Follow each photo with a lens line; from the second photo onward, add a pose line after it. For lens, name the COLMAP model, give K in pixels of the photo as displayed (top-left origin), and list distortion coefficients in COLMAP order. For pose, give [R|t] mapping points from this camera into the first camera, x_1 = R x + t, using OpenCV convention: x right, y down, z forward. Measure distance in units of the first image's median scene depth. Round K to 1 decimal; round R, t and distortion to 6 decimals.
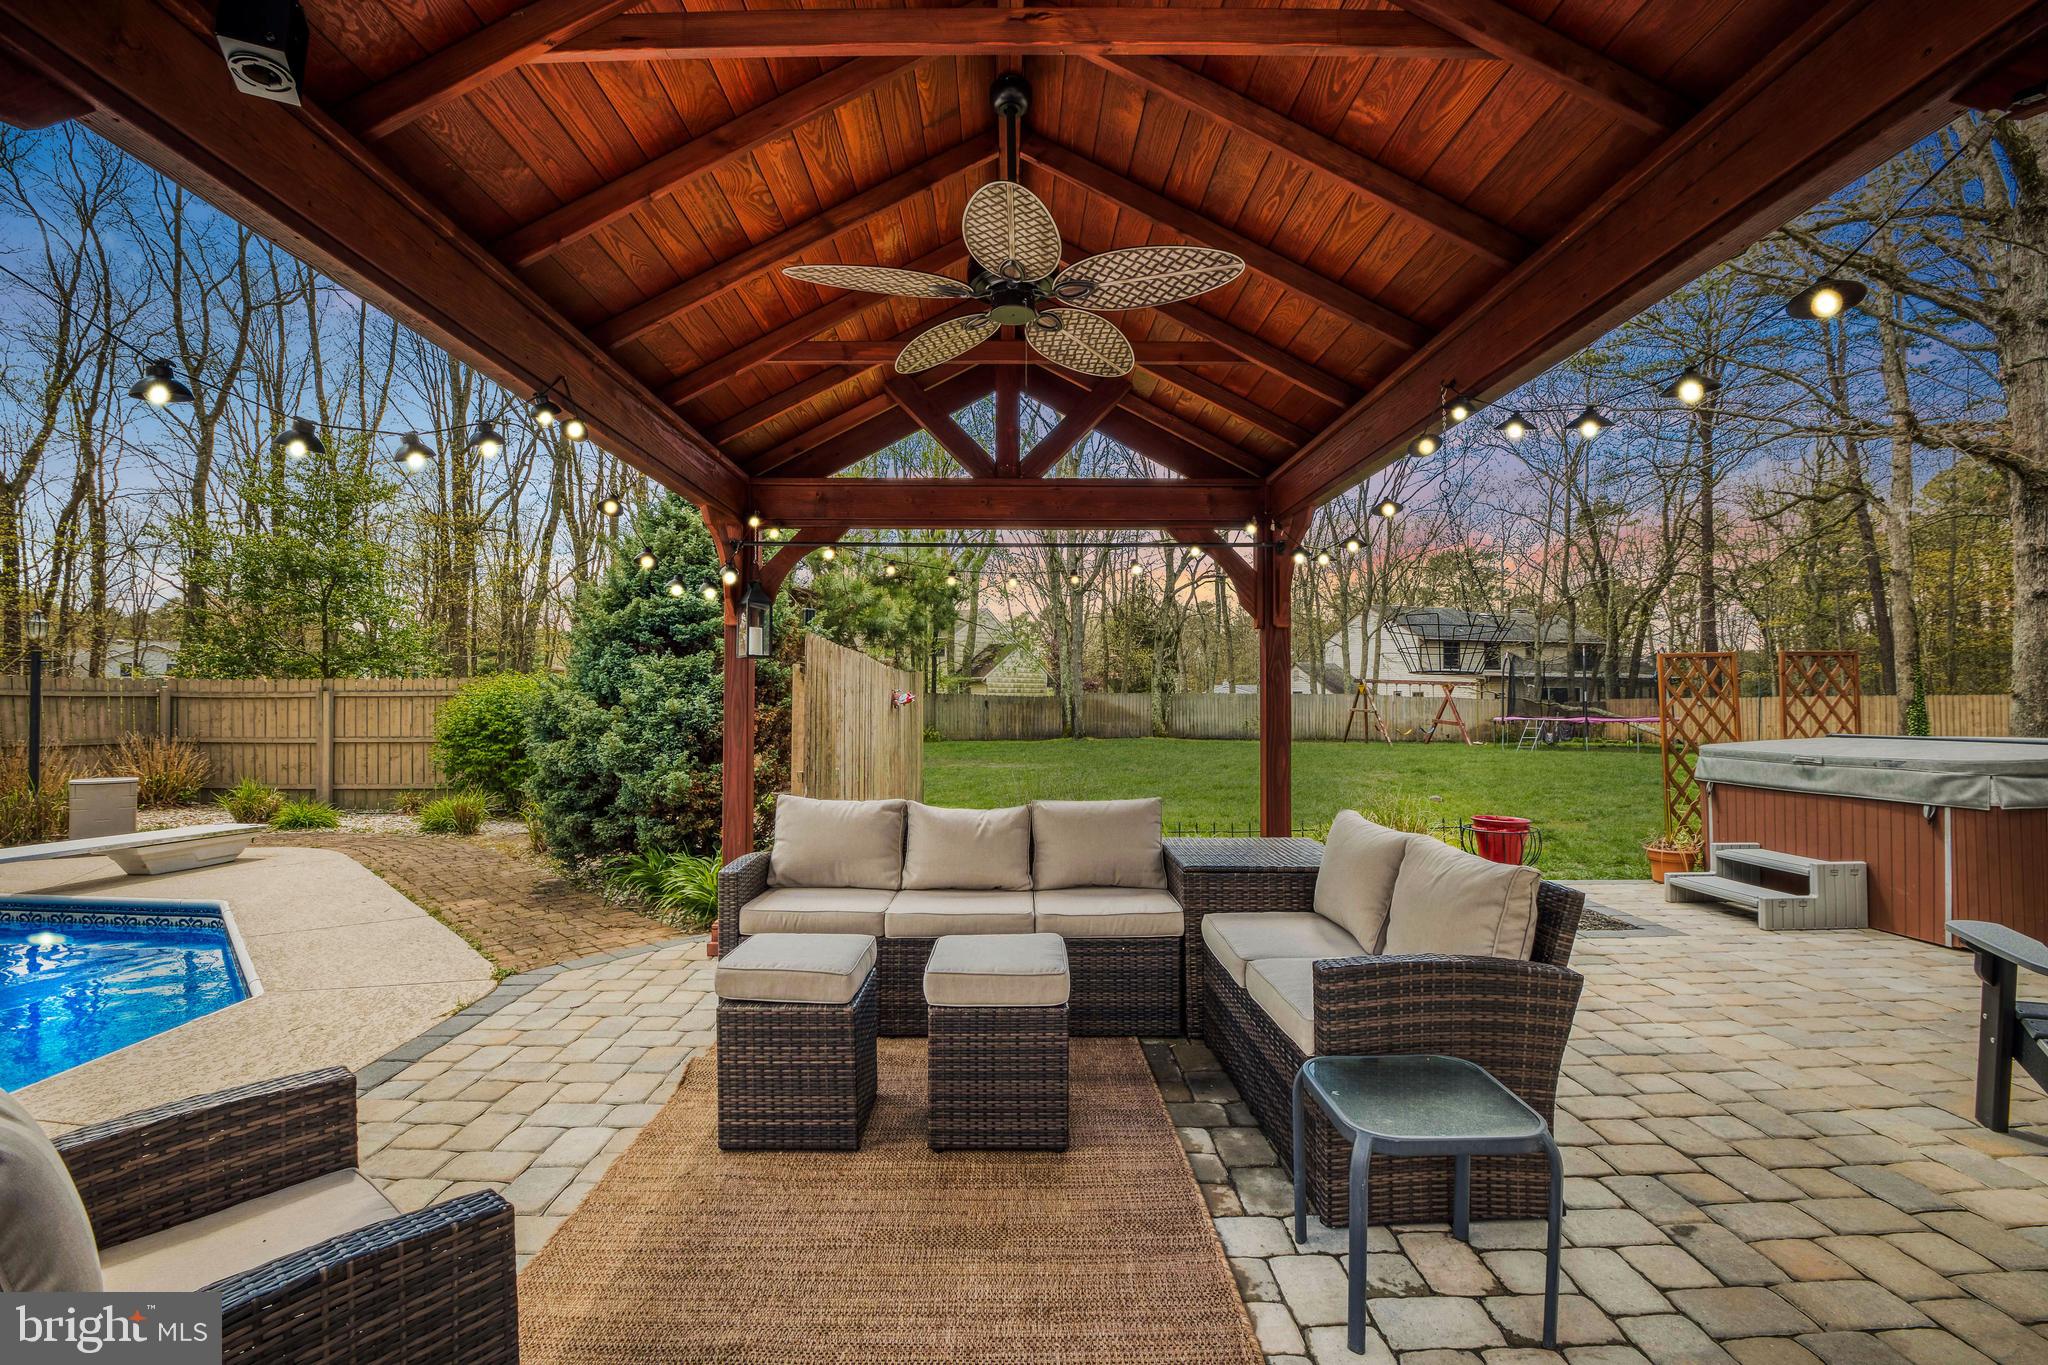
lens RADIAL K [[898.6, 0, 1024.0], [0, 898.6, 682.5], [0, 0, 1]] dist [-0.026171, -0.000221]
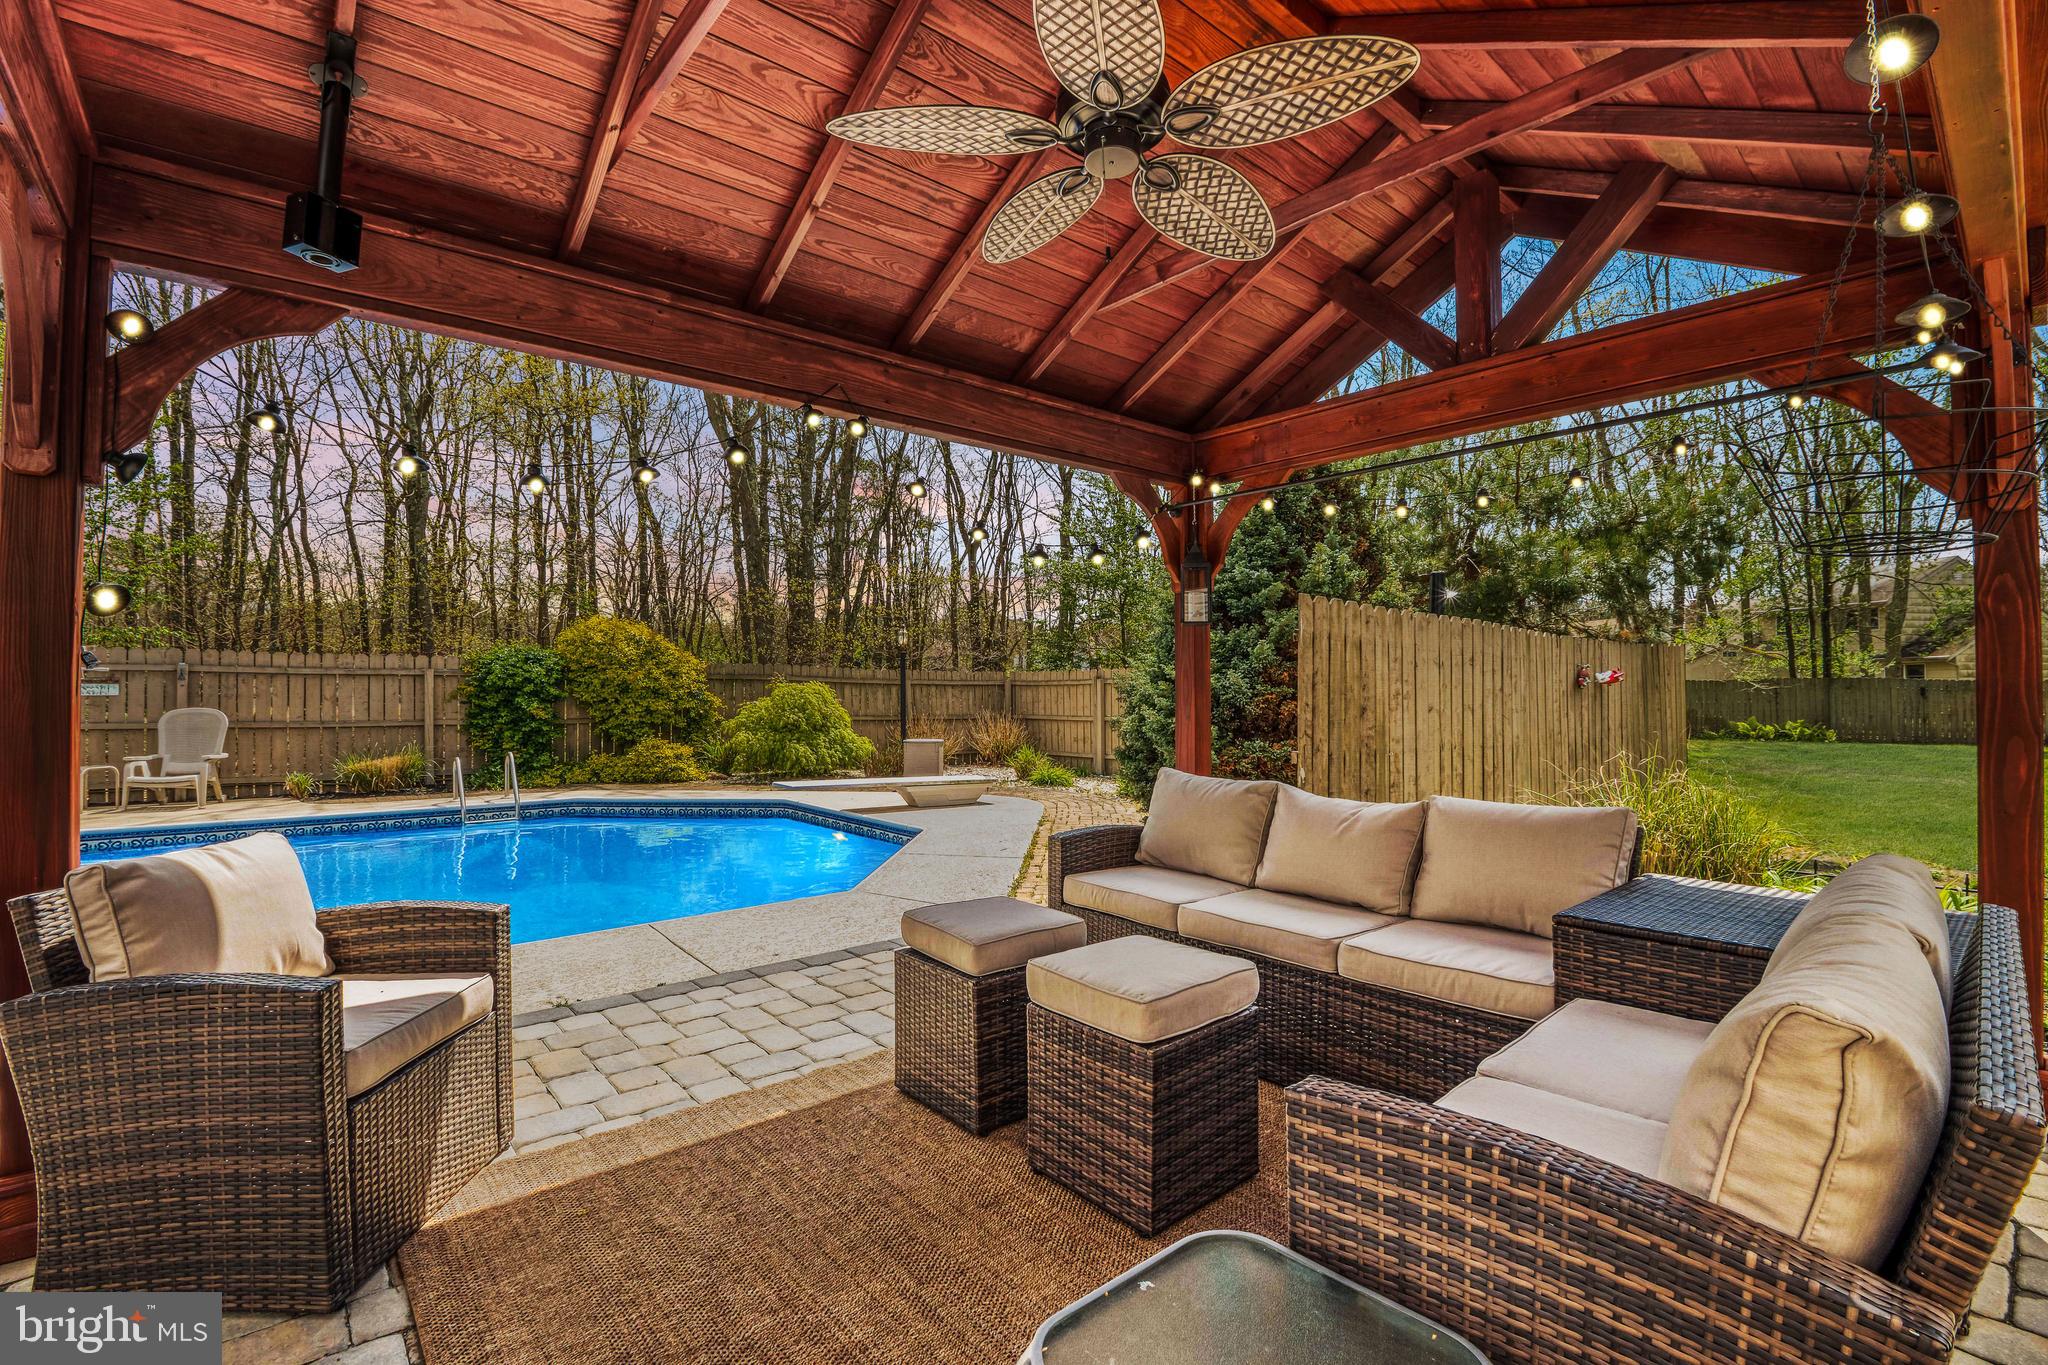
lens RADIAL K [[911.9, 0, 1023.5], [0, 911.9, 700.6], [0, 0, 1]] dist [-0.033791, -0.000245]
pose [[0.645837, 0.001559, -0.763474, 0.360217], [0.022802, 0.999512, 0.021330, 0.030930], [0.763135, -0.031184, 0.645487, 0.276092]]
